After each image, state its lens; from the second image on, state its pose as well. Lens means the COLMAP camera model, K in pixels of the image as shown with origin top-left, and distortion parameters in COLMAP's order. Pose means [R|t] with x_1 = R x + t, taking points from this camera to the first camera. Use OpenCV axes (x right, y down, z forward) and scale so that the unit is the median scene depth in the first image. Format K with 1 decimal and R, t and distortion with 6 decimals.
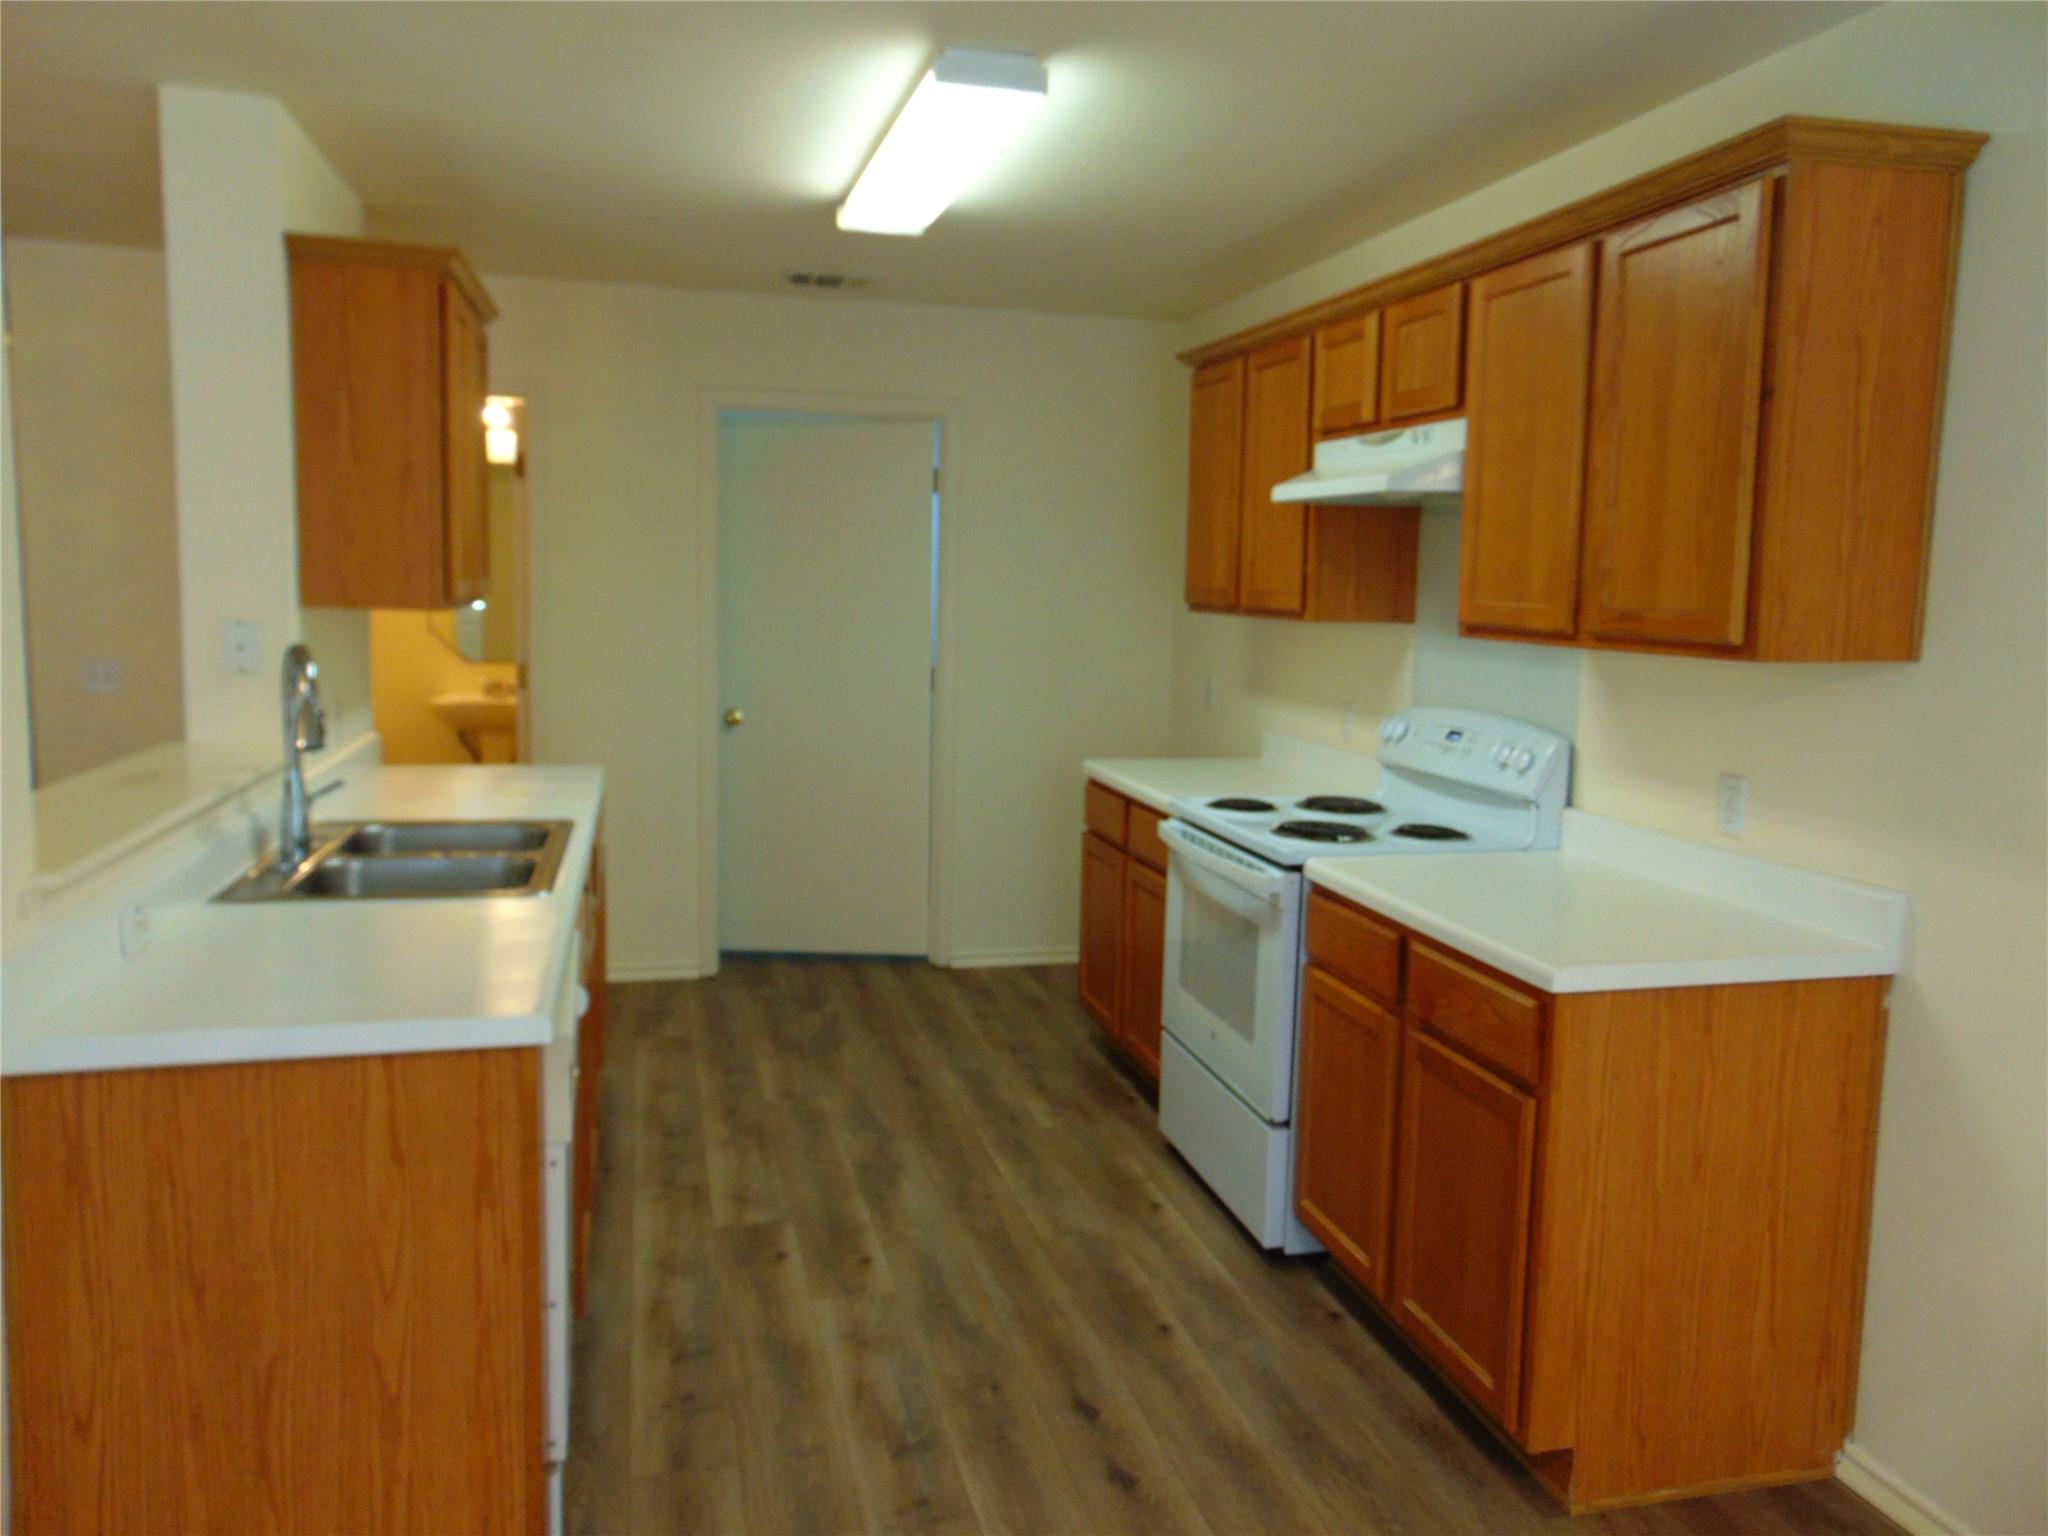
lens RADIAL K [[1533.6, 0, 1034.4], [0, 1533.6, 762.4], [0, 0, 1]] dist [-0.043395, 0.079562]
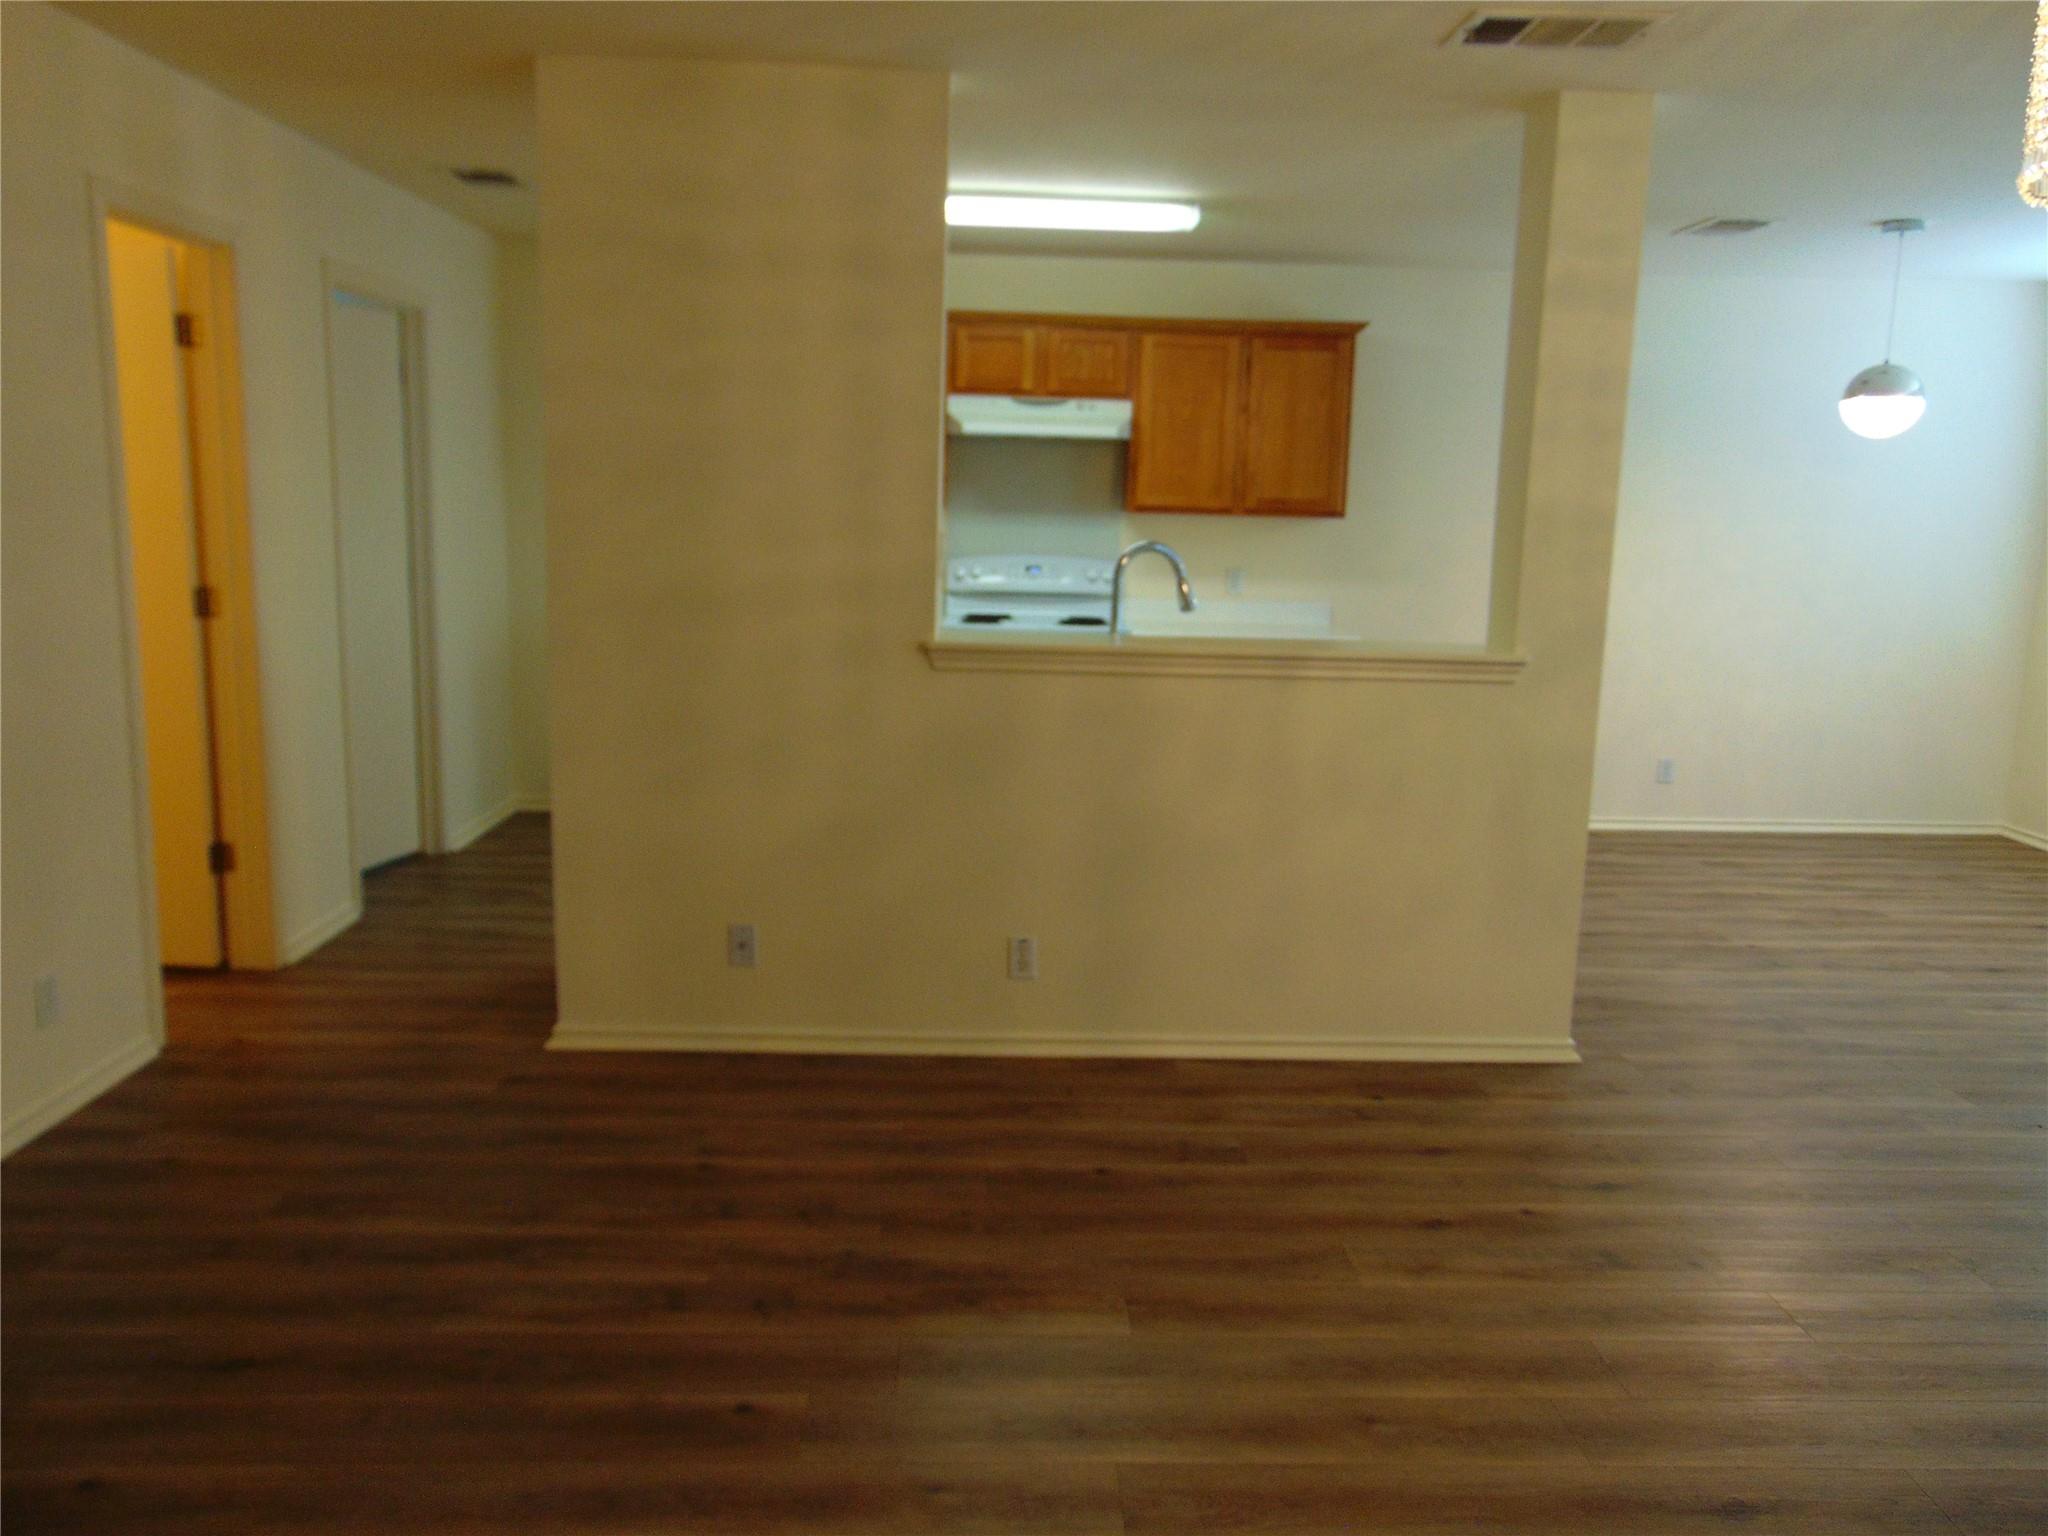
lens RADIAL K [[1533.6, 0, 1039.7], [0, 1533.6, 763.3], [0, 0, 1]] dist [-0.043395, 0.079562]
pose [[0.226613, -0.189343, 0.955403, -1.686720], [0.102451, 0.980114, 0.169940, -0.113082], [-0.968582, 0.059372, 0.241505, 0.657960]]
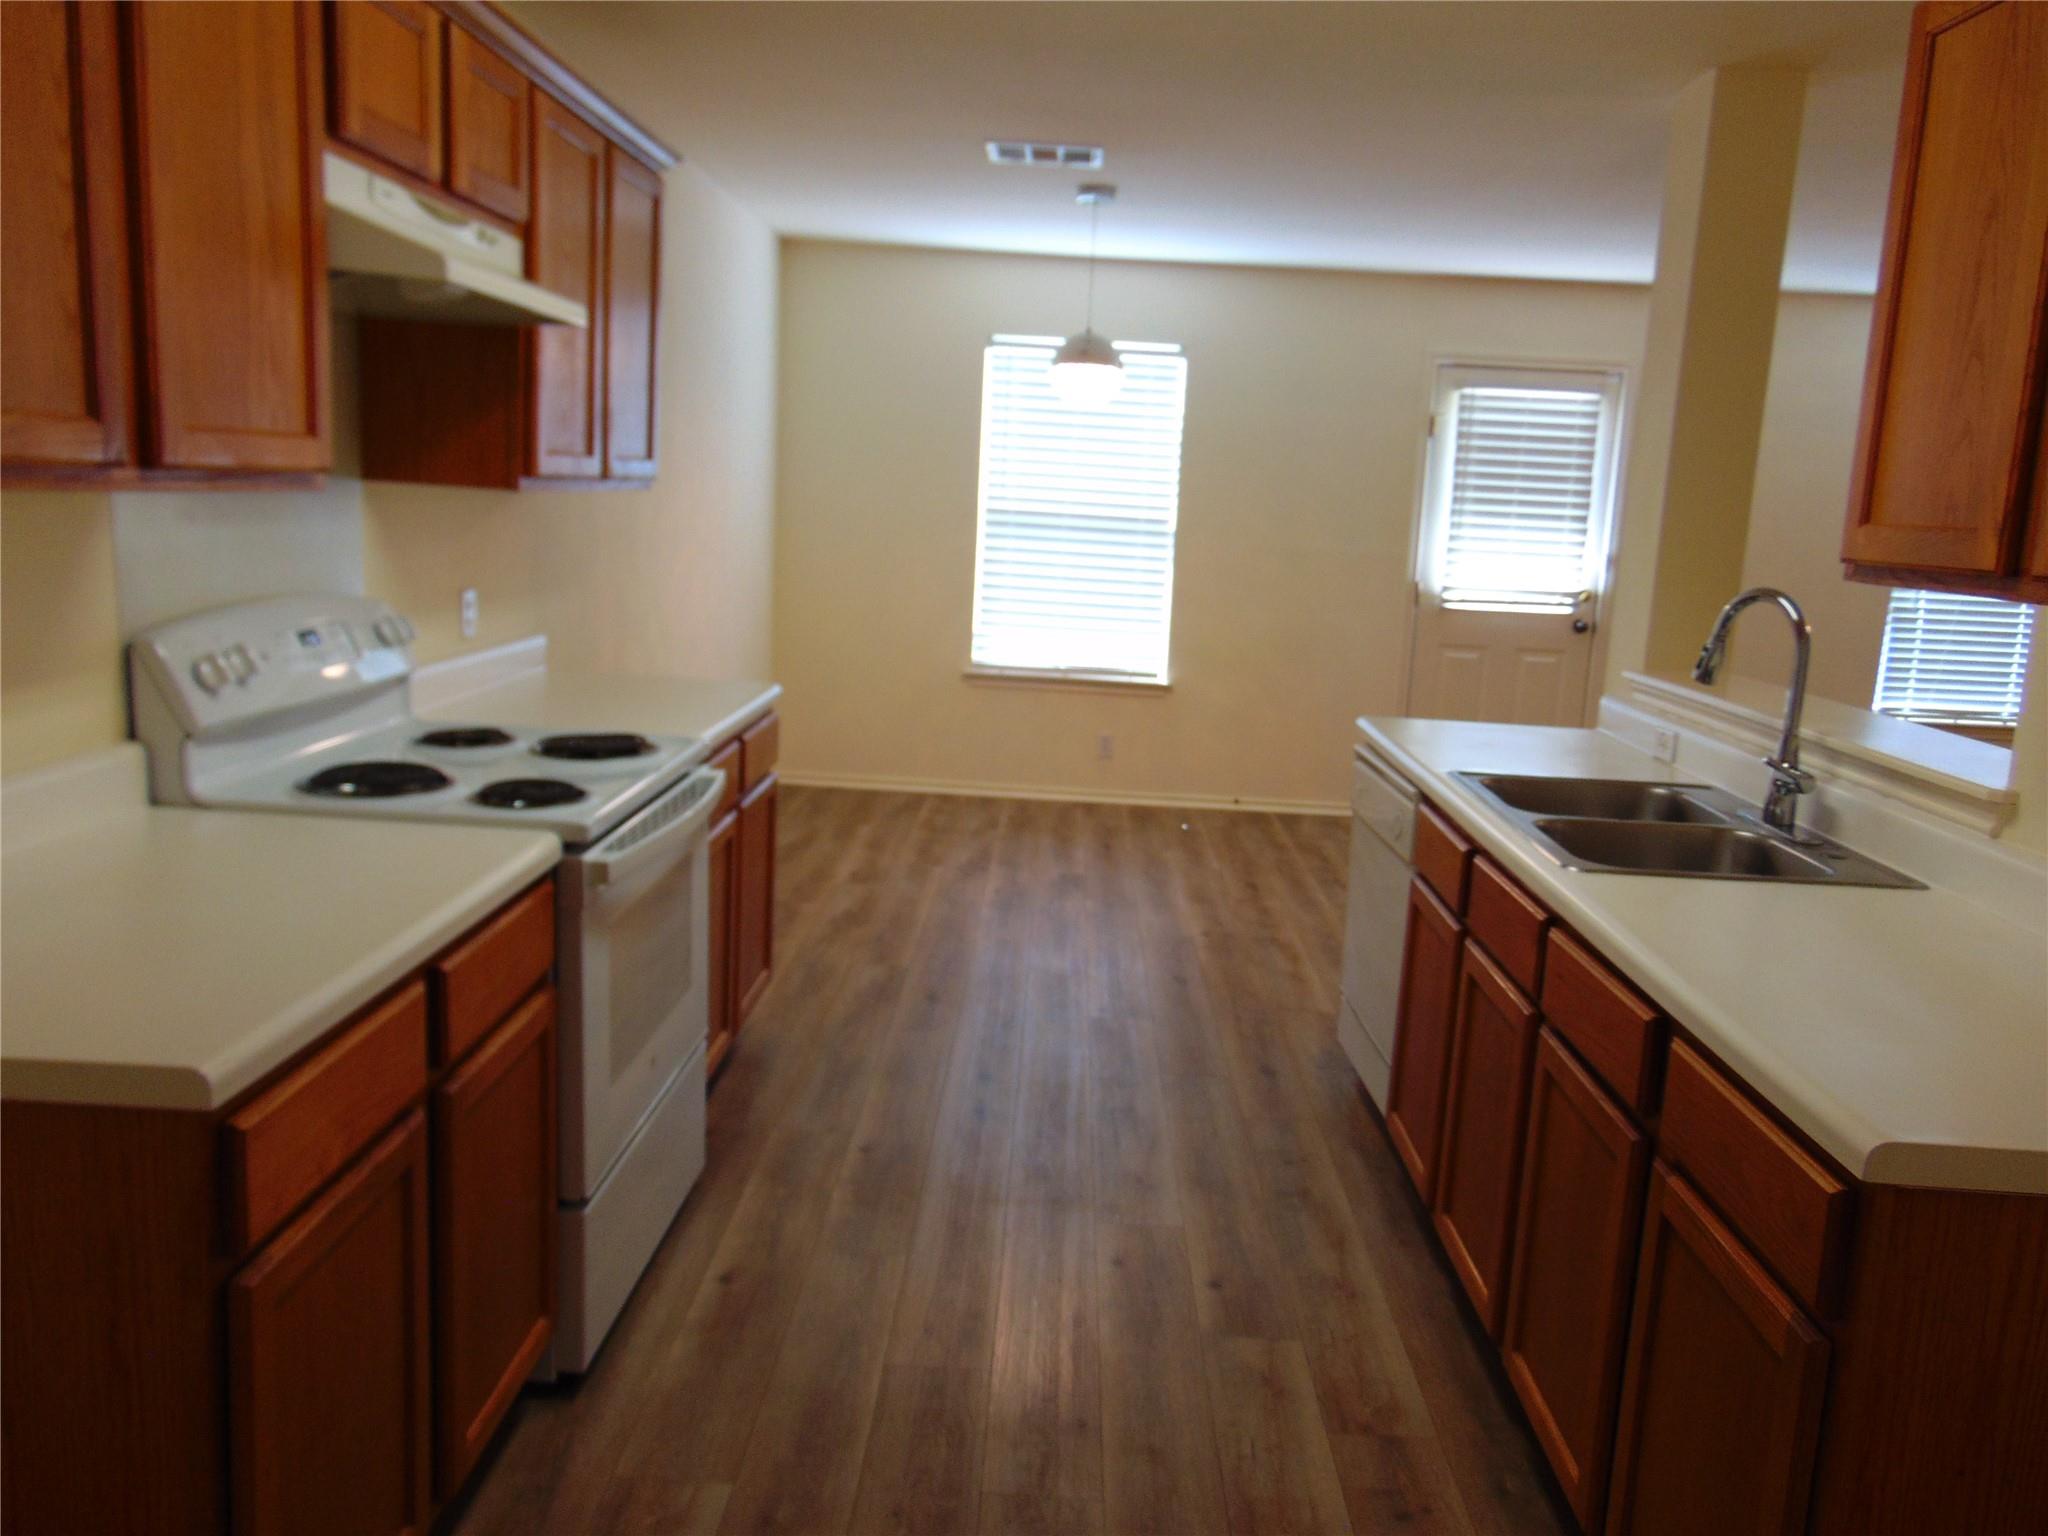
lens RADIAL K [[1533.6, 0, 1024.3], [0, 1533.6, 766.4], [0, 0, 1]] dist [-0.043395, 0.079562]
pose [[-0.957094, -0.126904, 0.260512, -0.254922], [-0.043964, 0.952190, 0.302326, -0.211025], [-0.286424, 0.277901, -0.916915, 1.771637]]
